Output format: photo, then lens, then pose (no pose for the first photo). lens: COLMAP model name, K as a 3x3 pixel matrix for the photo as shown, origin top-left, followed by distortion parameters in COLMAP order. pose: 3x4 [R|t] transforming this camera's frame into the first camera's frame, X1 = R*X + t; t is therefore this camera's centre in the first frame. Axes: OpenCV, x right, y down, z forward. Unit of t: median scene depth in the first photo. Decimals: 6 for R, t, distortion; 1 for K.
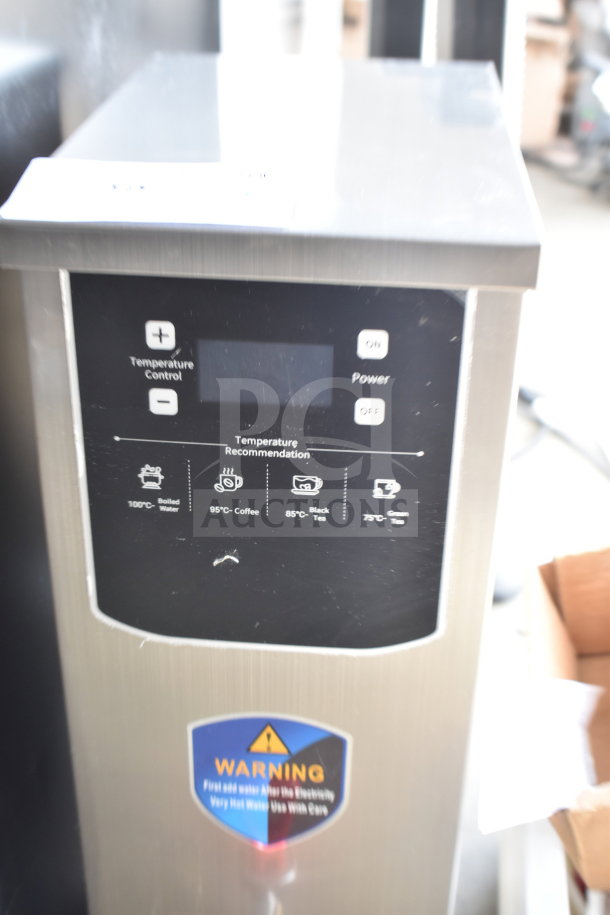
lens RADIAL K [[1221.2, 0, 302.8], [0, 1221.2, 459.2], [0, 0, 1]] dist [0.022854, 0.000000]
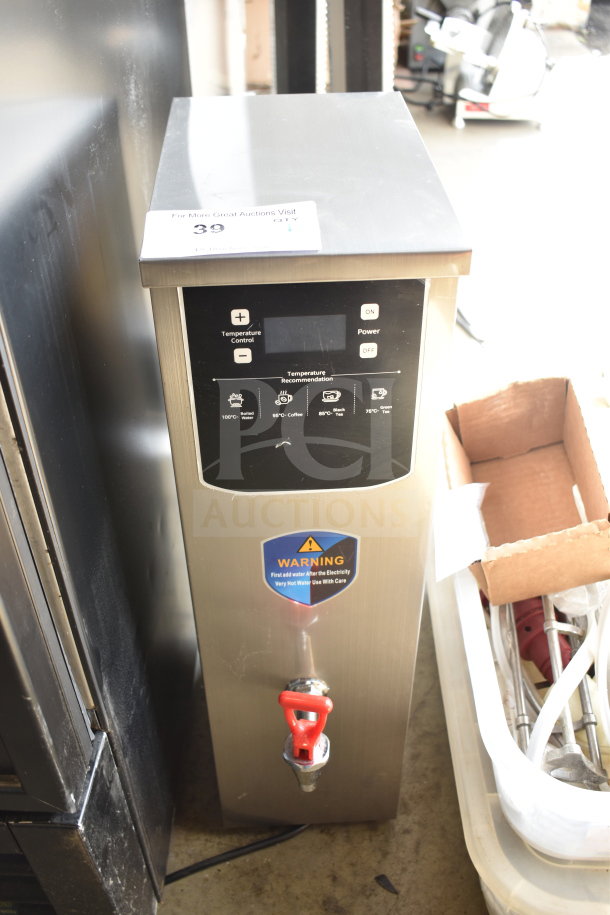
lens RADIAL K [[908.1, 0, 306.8], [0, 908.1, 456.4], [0, 0, 1]] dist [-0.011178, 0.000000]
pose [[0.990511, -0.107162, 0.086049, -0.141378], [0.091933, 0.982042, 0.164746, -0.102135], [-0.102159, -0.155272, 0.982575, -0.212938]]
